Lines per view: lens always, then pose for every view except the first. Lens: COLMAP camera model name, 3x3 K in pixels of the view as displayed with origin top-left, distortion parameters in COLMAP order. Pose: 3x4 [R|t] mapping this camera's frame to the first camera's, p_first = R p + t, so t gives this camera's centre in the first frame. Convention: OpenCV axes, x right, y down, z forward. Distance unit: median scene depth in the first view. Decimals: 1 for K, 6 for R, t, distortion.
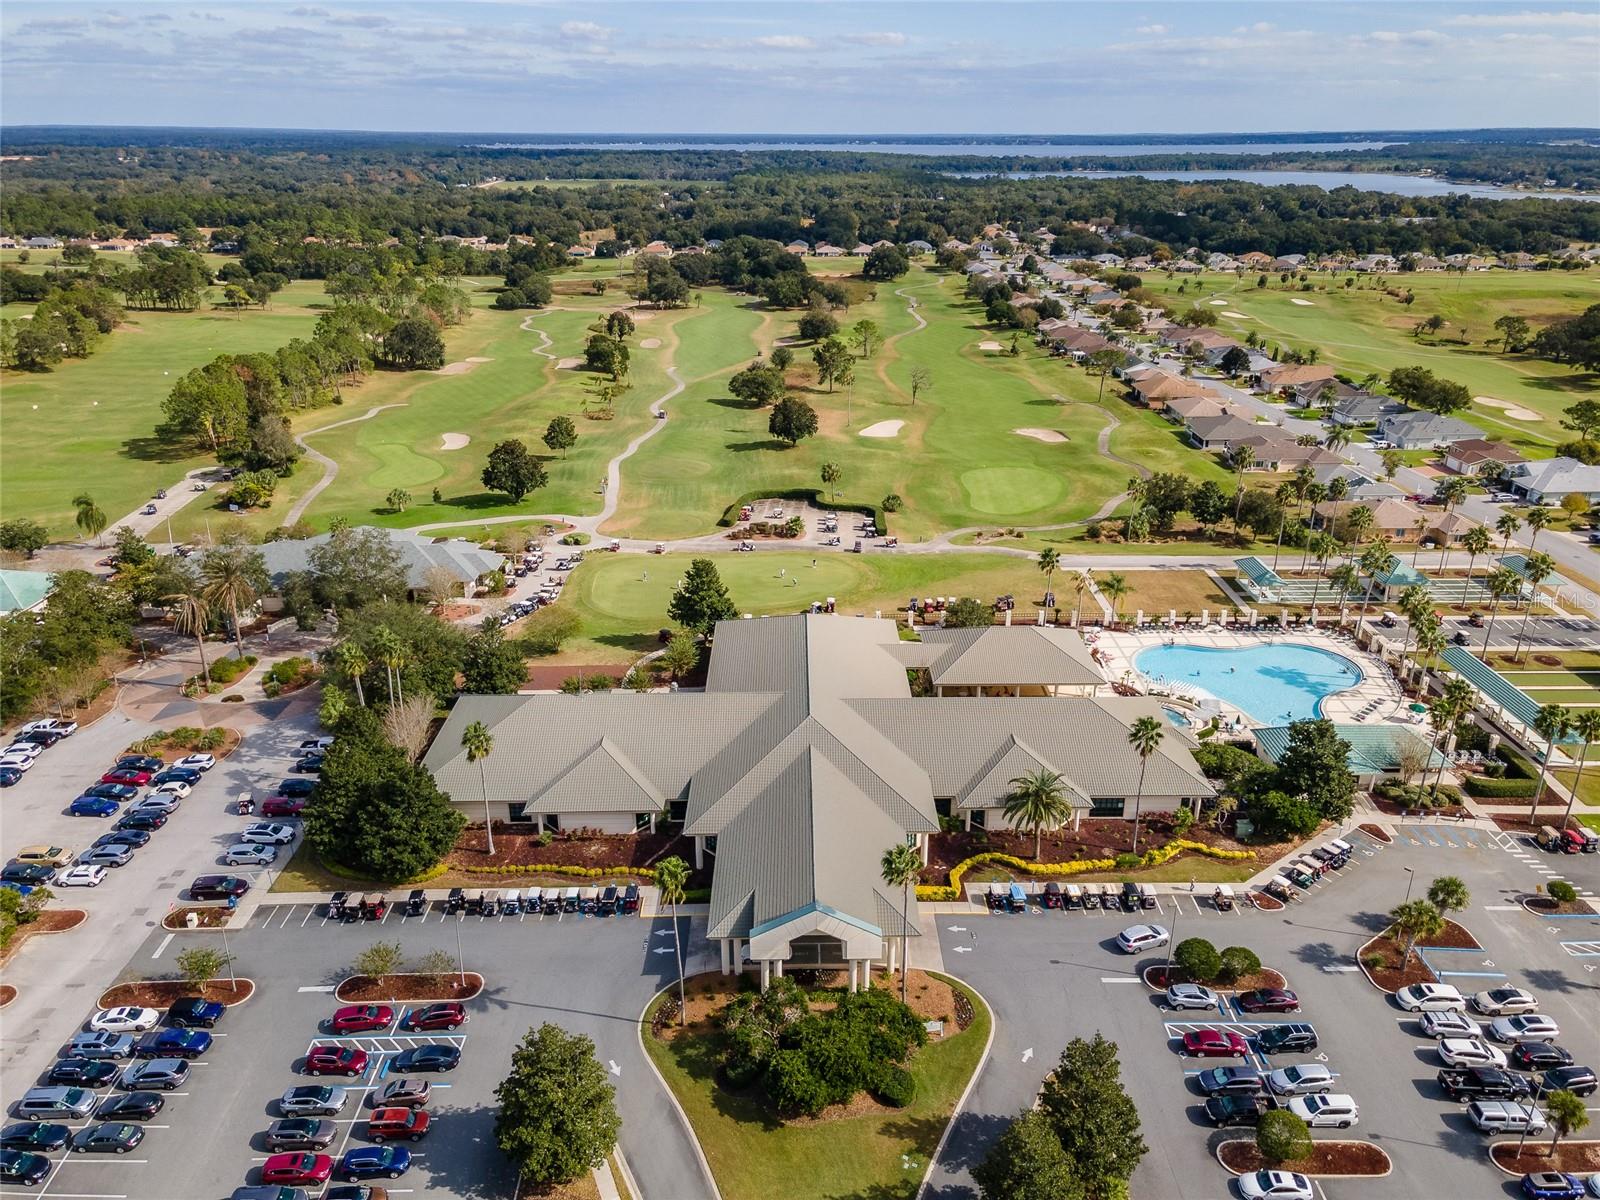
lens RADIAL K [[1164.4, 0, 804.4], [0, 1164.4, 600.9], [0, 0, 1]] dist [0.029290, 0.044856]
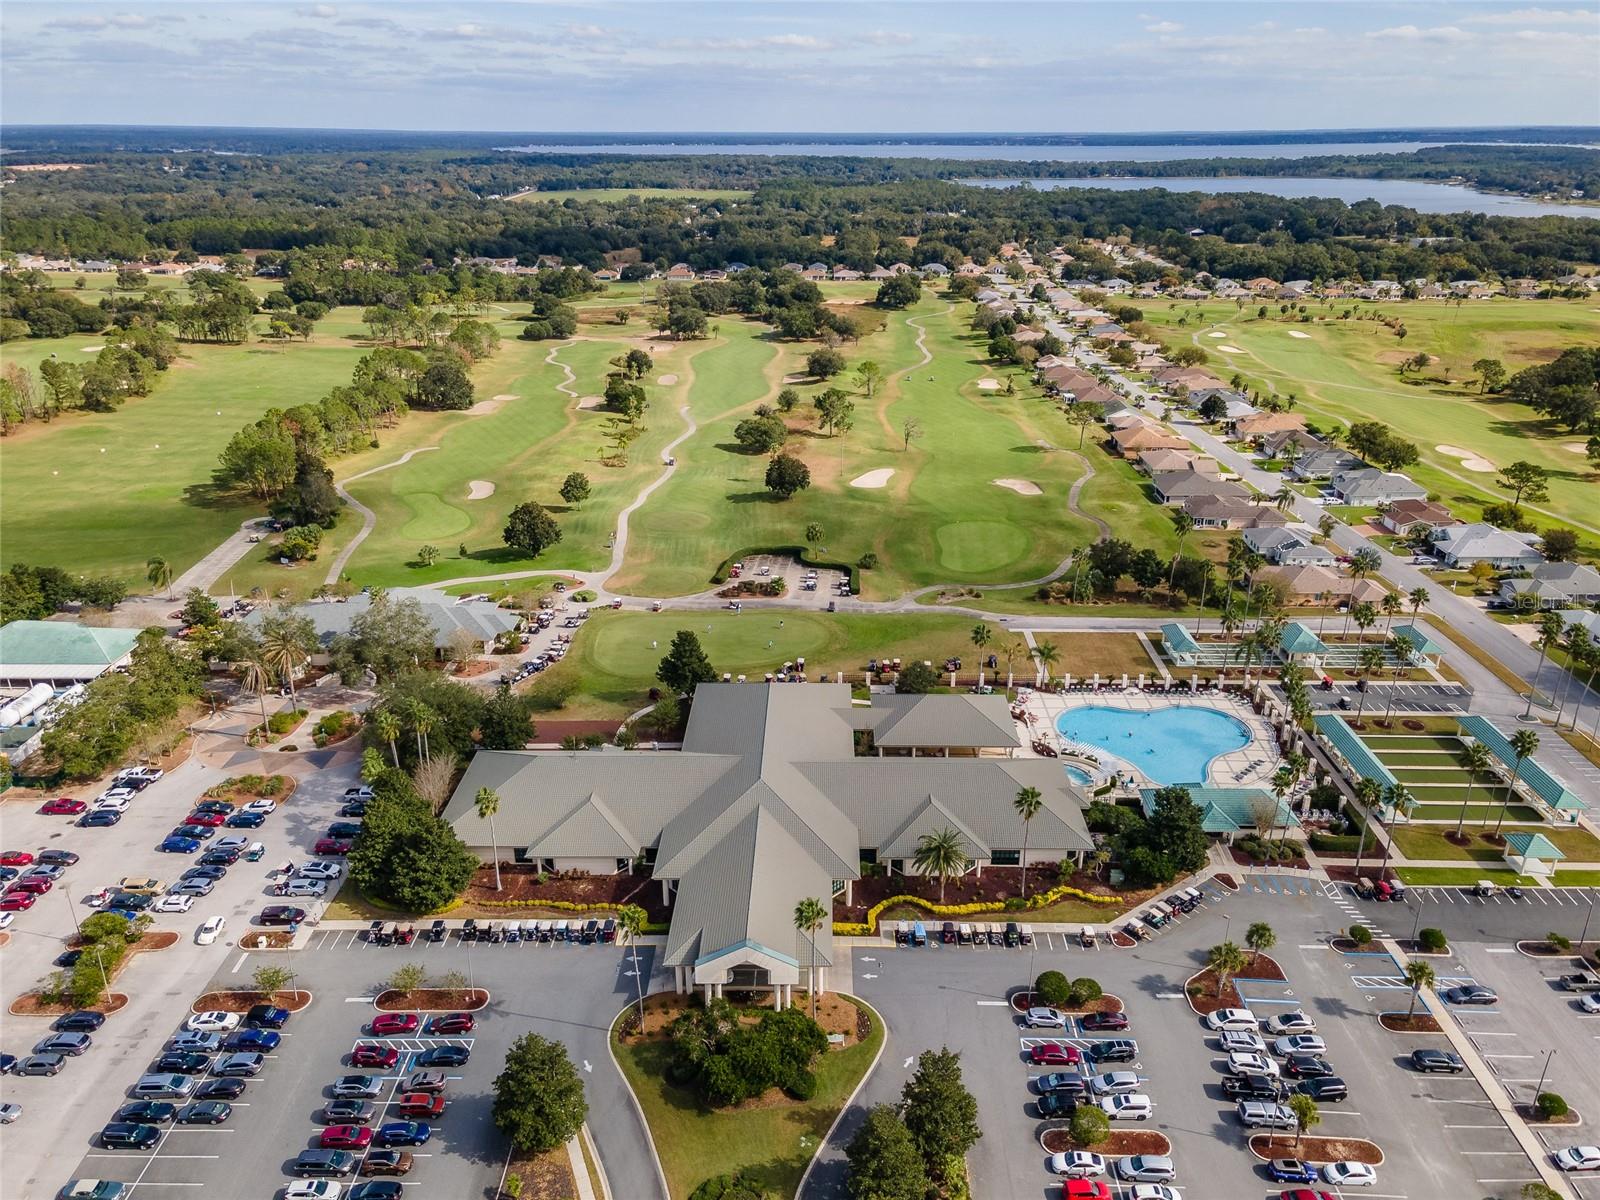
lens RADIAL K [[1164.4, 0, 804.4], [0, 1164.4, 600.9], [0, 0, 1]] dist [0.029290, 0.044856]
pose [[0.999665, 0.008778, -0.024346, 0.045729], [-0.008732, 0.999960, 0.002021, -0.052665], [0.024362, -0.001808, 0.999702, -0.126016]]
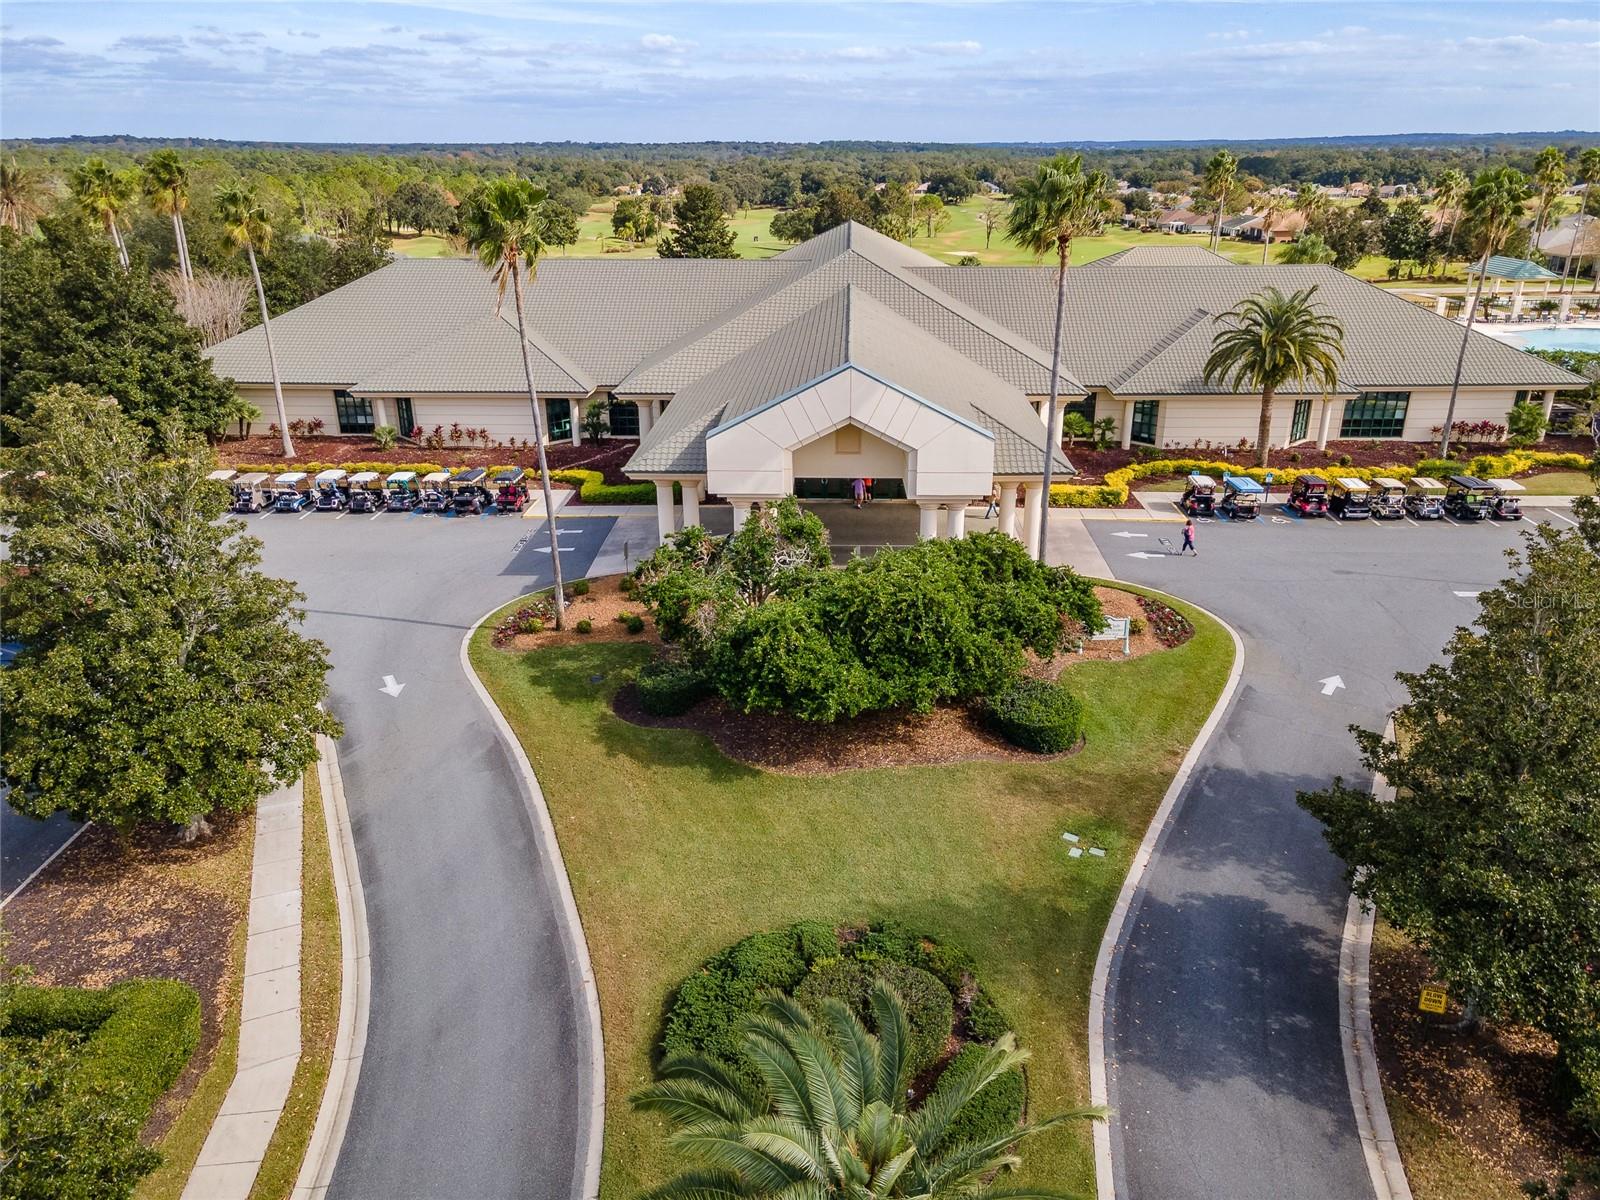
lens RADIAL K [[1164.4, 0, 804.4], [0, 1164.4, 600.9], [0, 0, 1]] dist [0.029290, 0.044856]
pose [[0.998803, 0.014713, -0.046659, 0.006458], [-0.015166, 0.999841, -0.009357, 0.161123], [0.046514, 0.010053, 0.998867, 0.246636]]
